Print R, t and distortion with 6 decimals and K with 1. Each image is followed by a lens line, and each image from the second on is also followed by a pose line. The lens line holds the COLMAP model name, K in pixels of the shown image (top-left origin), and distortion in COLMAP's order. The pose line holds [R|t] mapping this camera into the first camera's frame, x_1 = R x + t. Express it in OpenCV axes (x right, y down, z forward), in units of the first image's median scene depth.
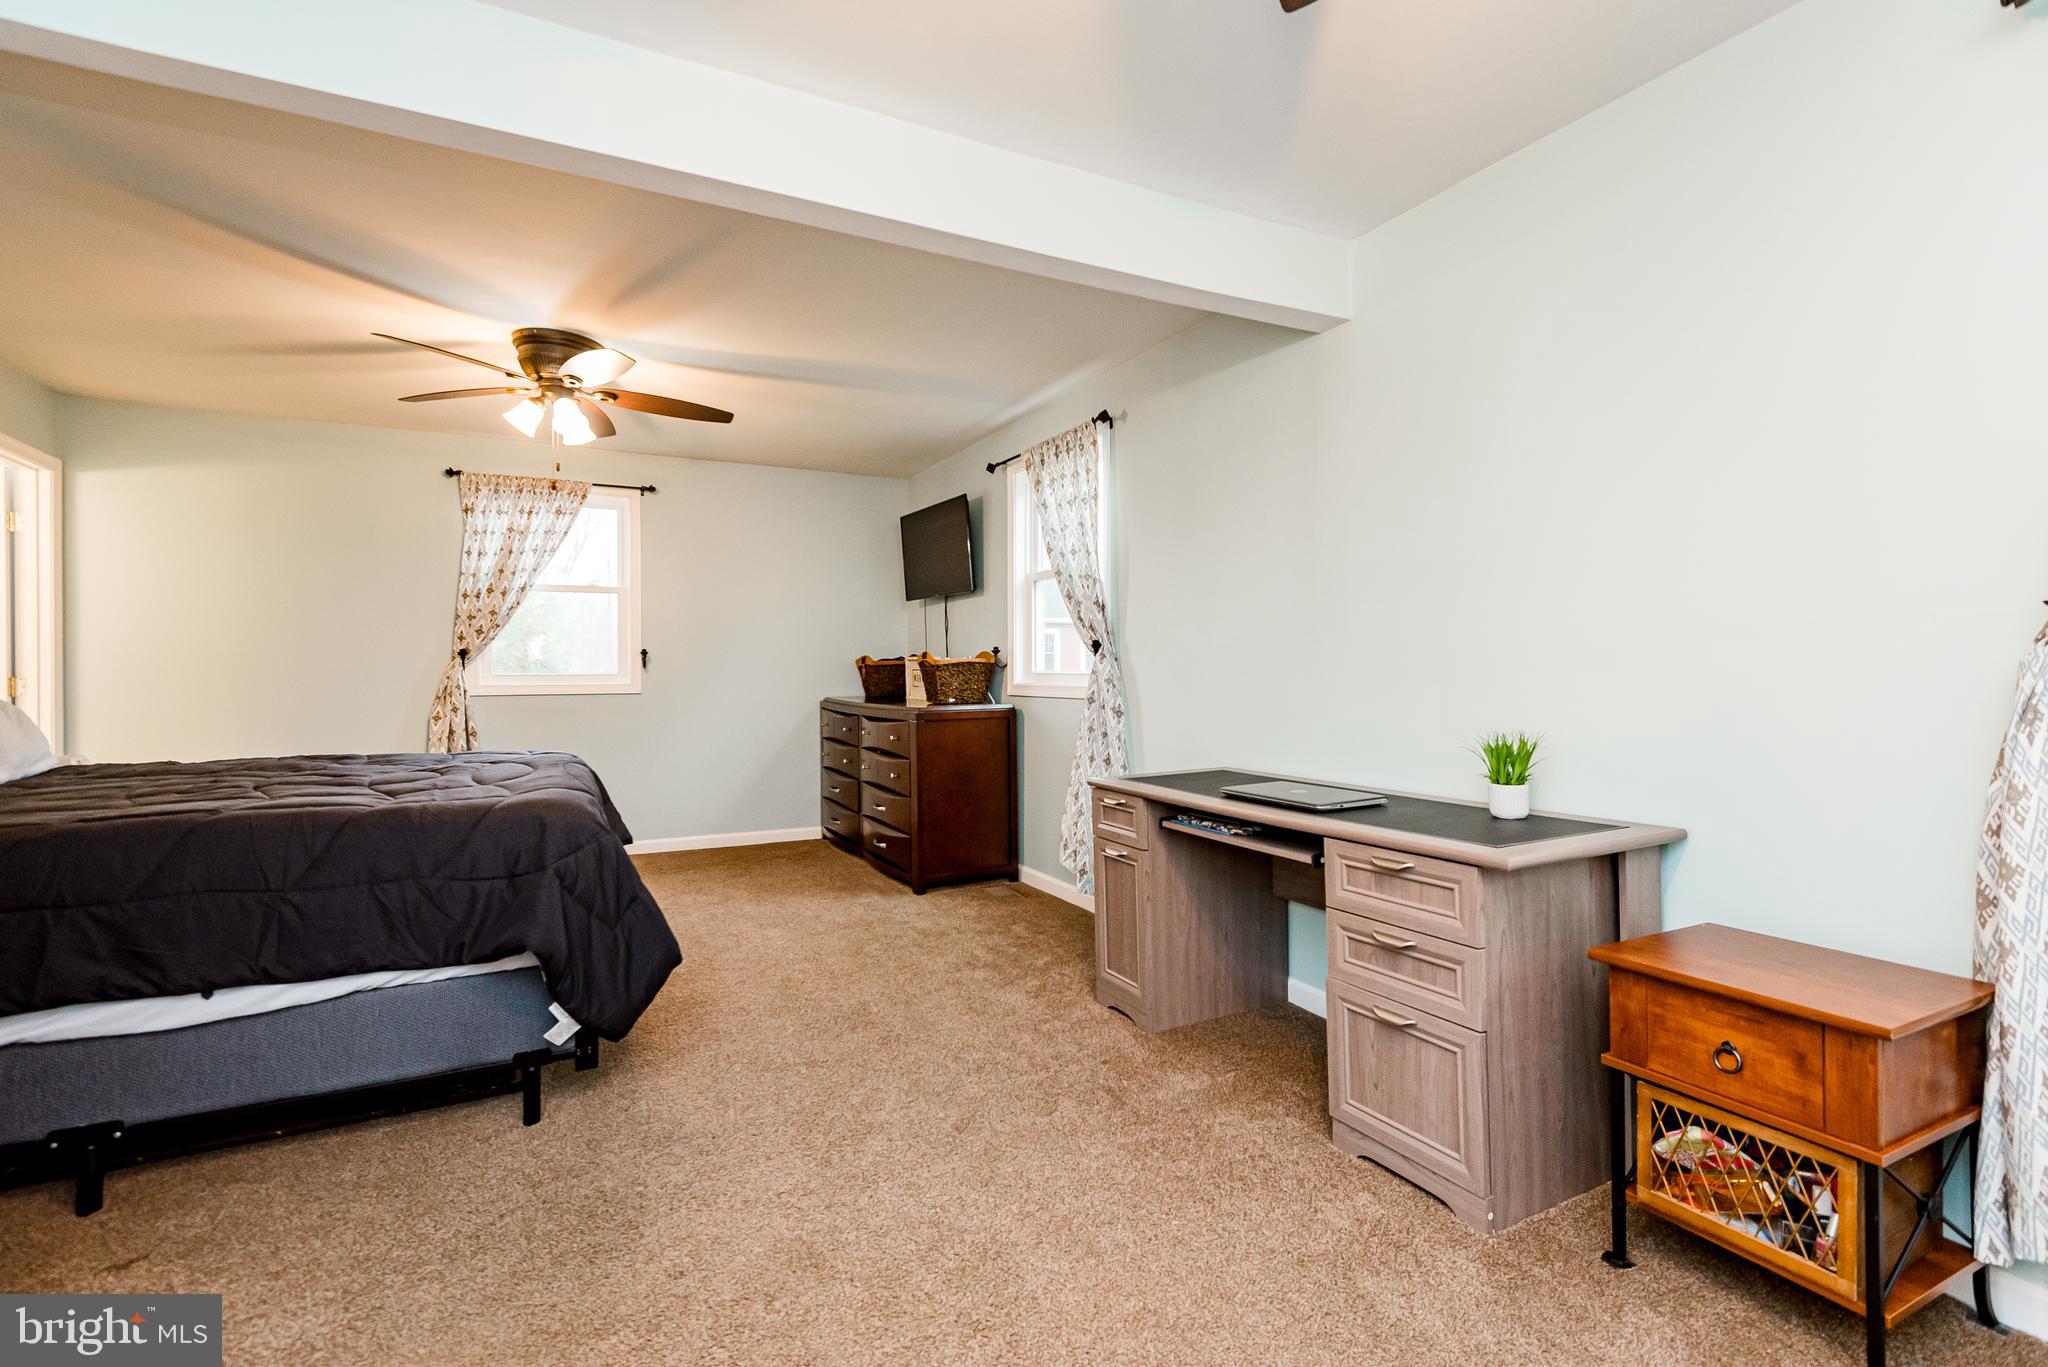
lens RADIAL K [[877.2, 0, 1090.6], [0, 877.2, 675.7], [0, 0, 1]] dist [0.030269, -0.009654]
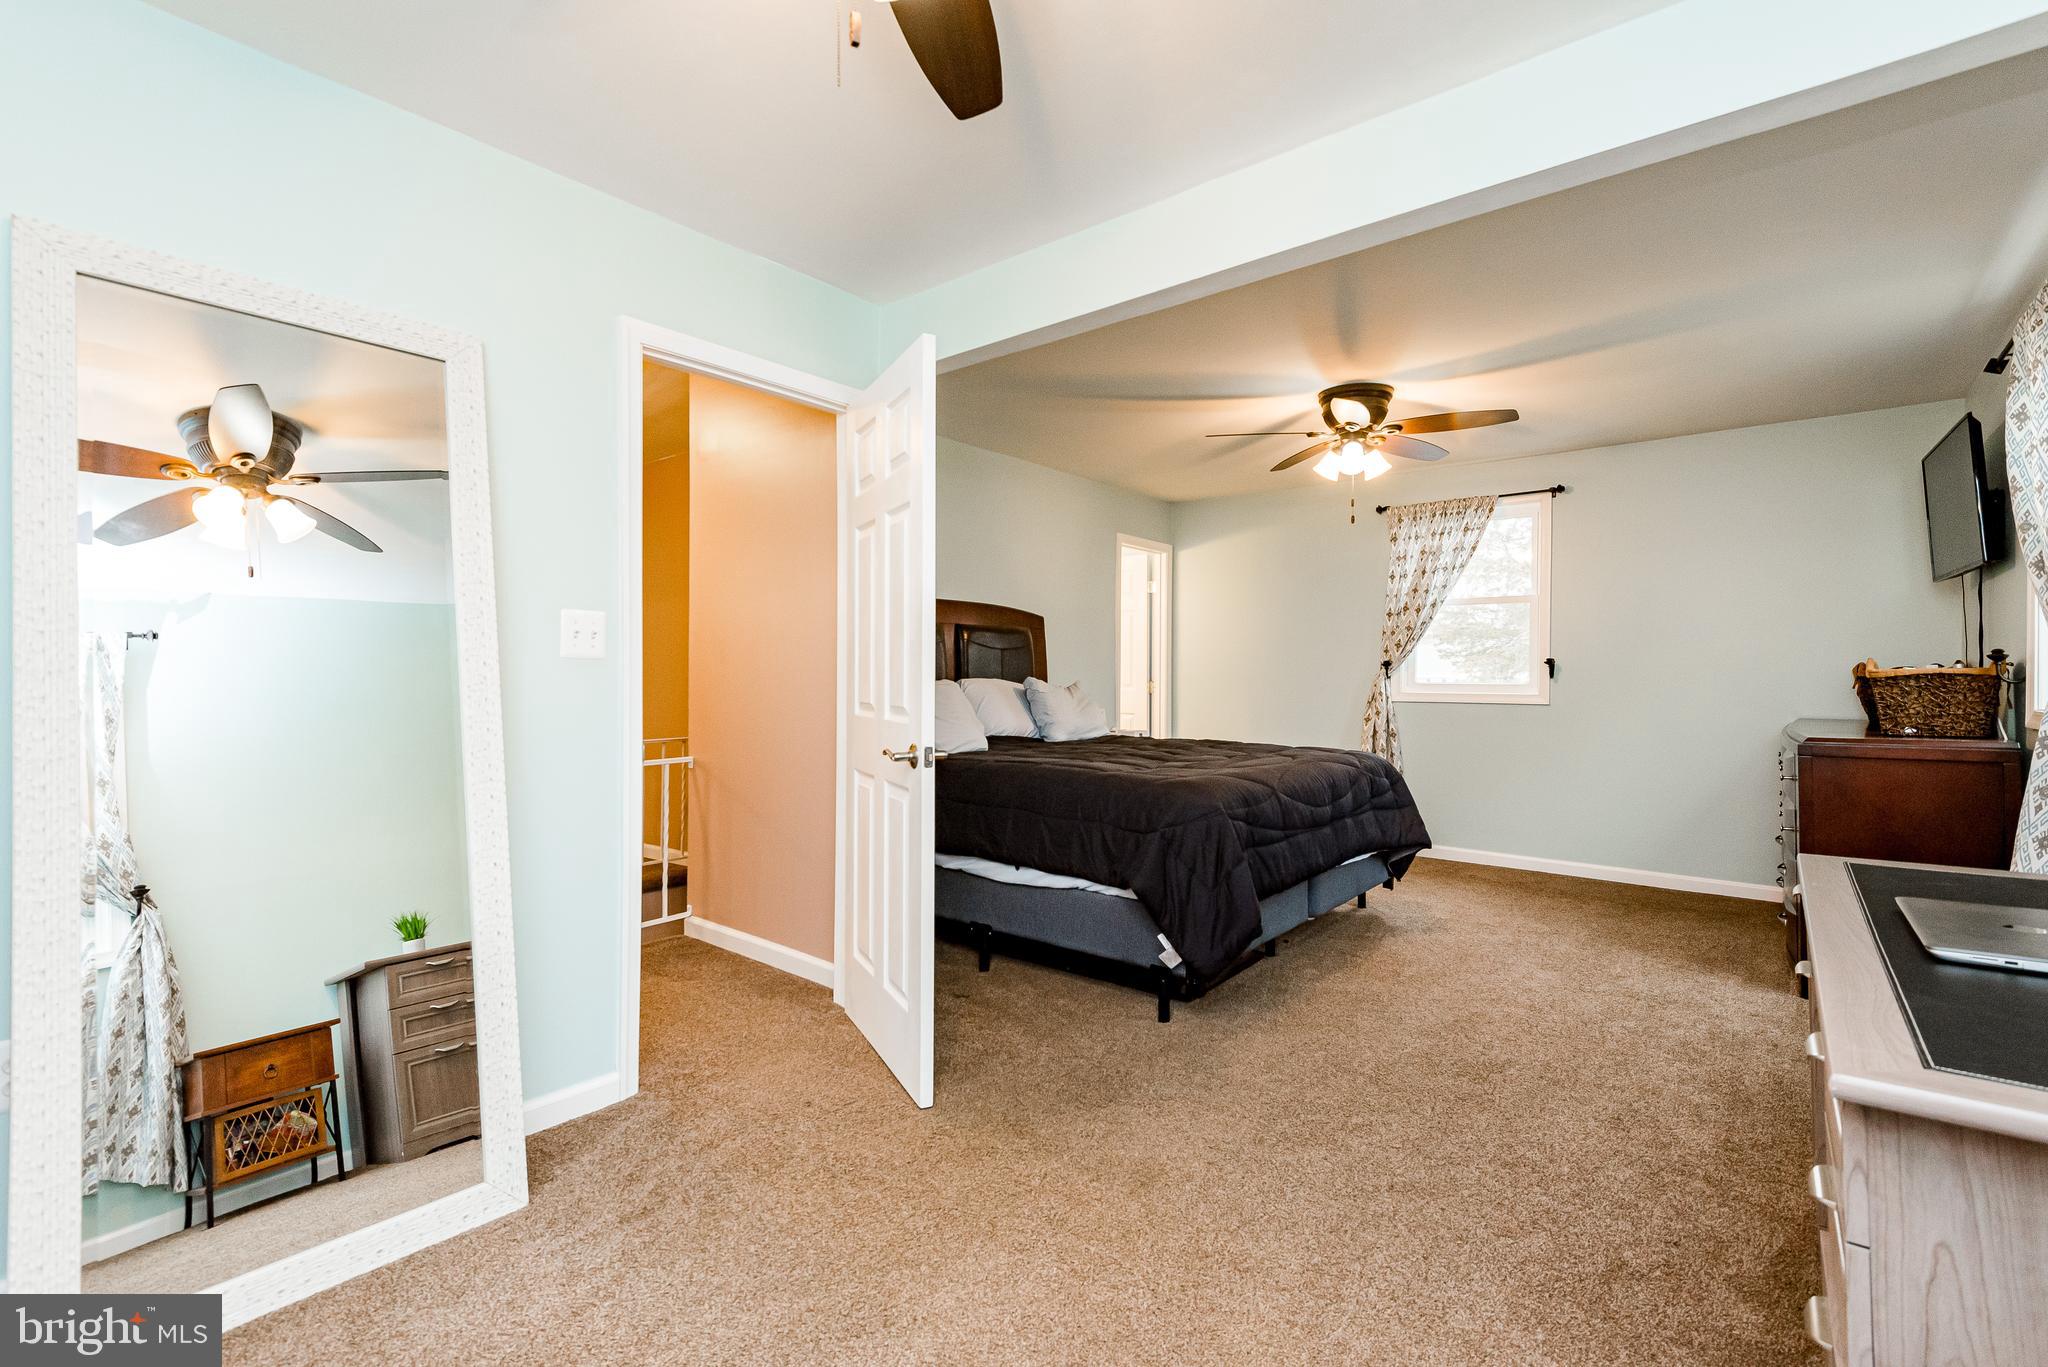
lens RADIAL K [[936.9, 0, 1050.9], [0, 936.9, 679.3], [0, 0, 1]] dist [0.034714, -0.019046]
pose [[0.411098, 0.009529, -0.911541, 0.228415], [-0.012473, 0.999911, 0.004828, -0.006576], [0.911506, 0.009385, 0.411180, 0.101040]]
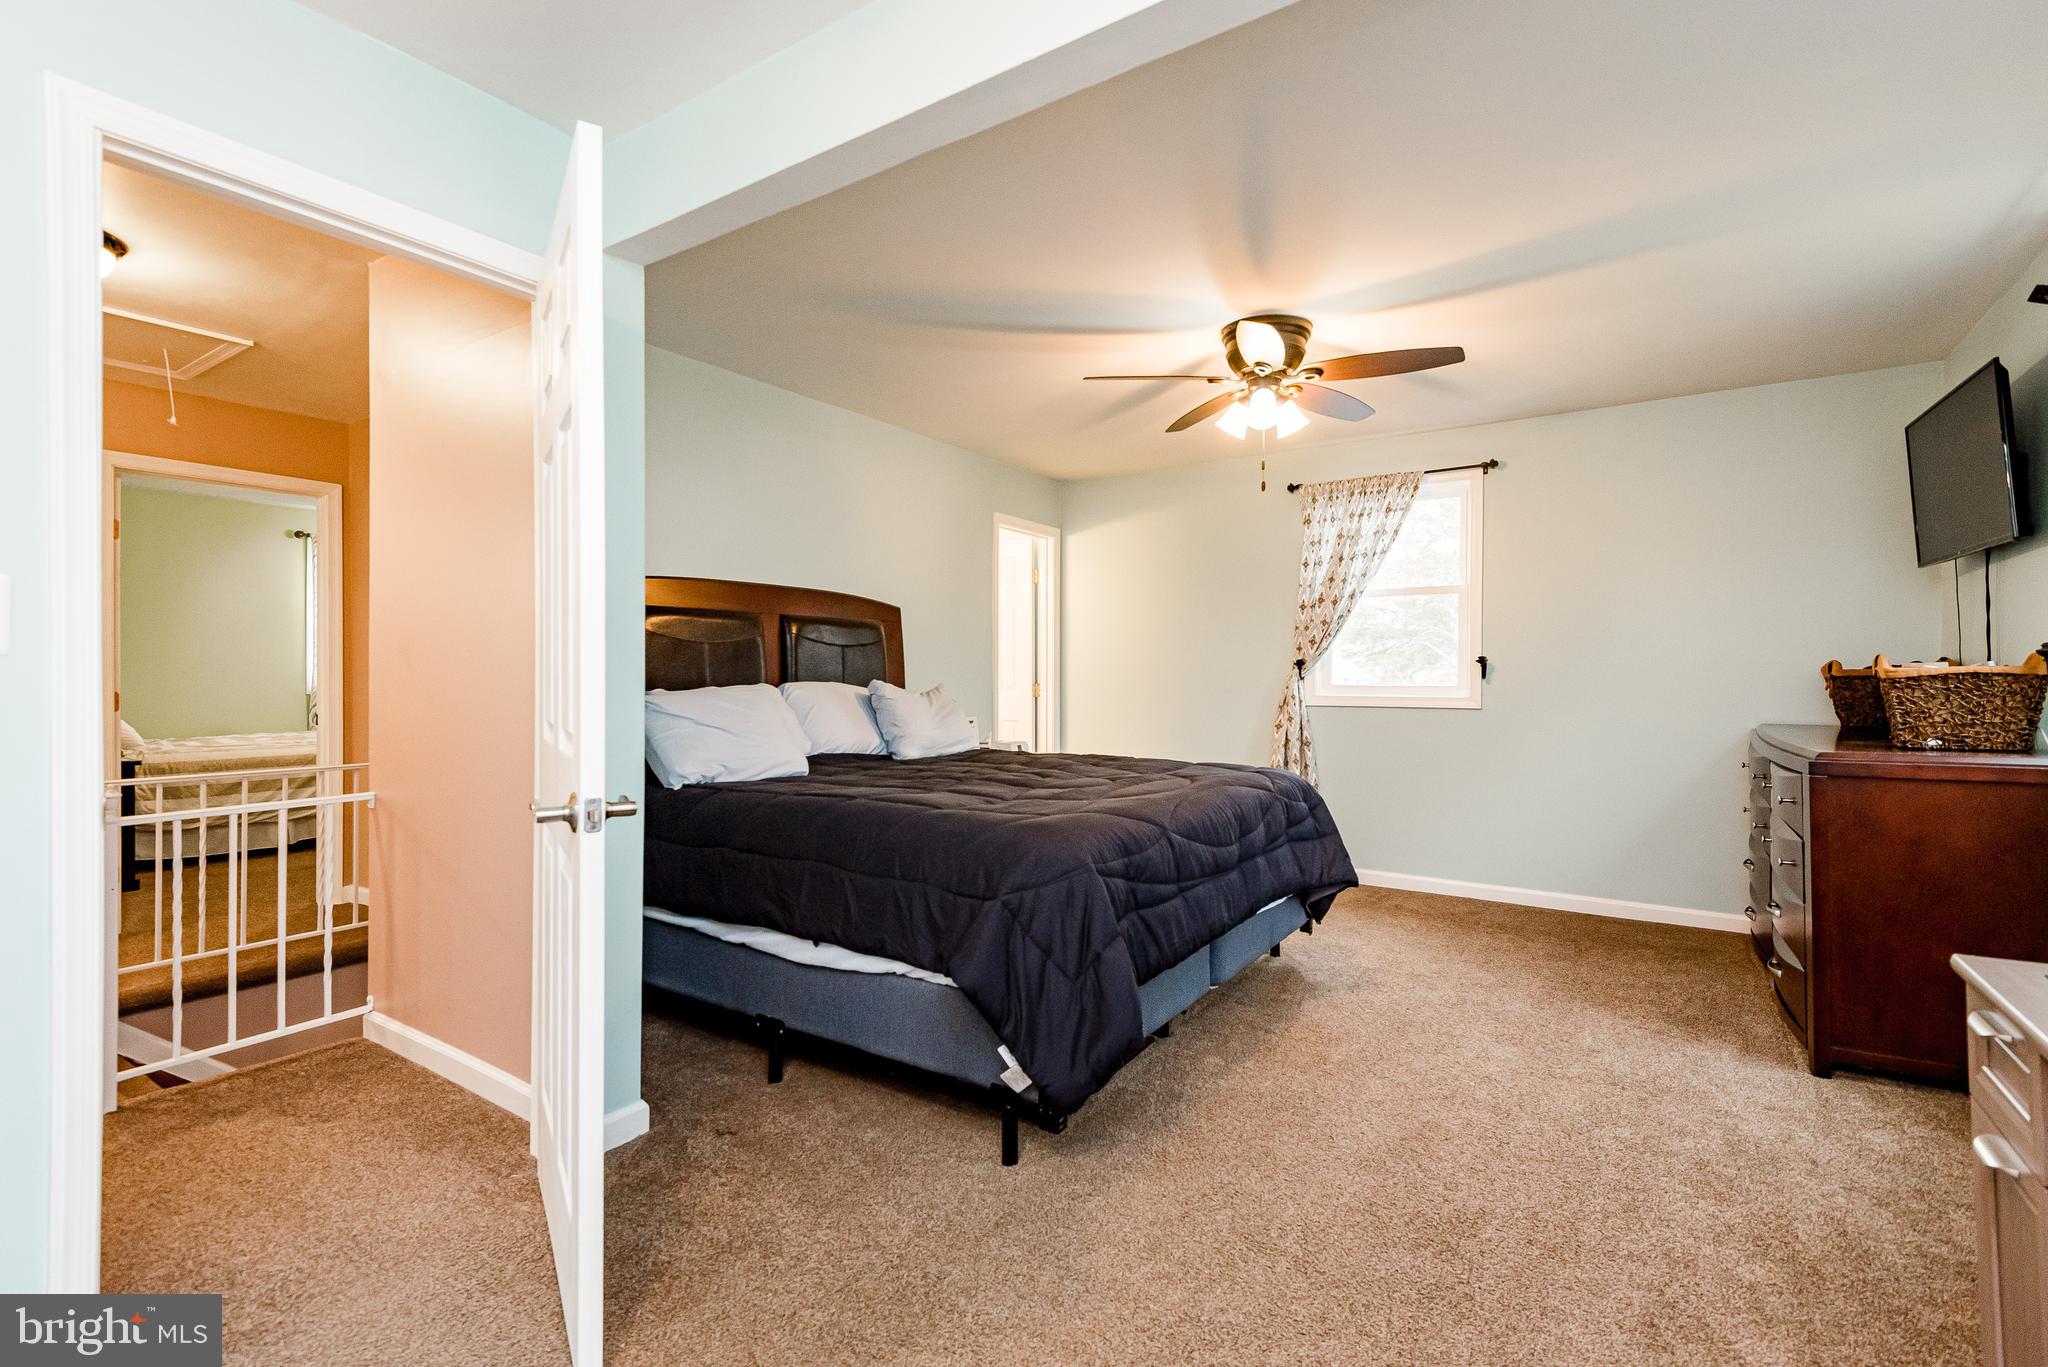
lens RADIAL K [[950.9, 0, 1010.3], [0, 950.9, 679.7], [0, 0, 1]] dist [0.037406, -0.019166]
pose [[0.460979, 0.007847, -0.887376, 0.109881], [-0.009500, 0.999947, 0.003908, -0.008220], [0.887360, 0.006628, 0.461030, 0.203556]]
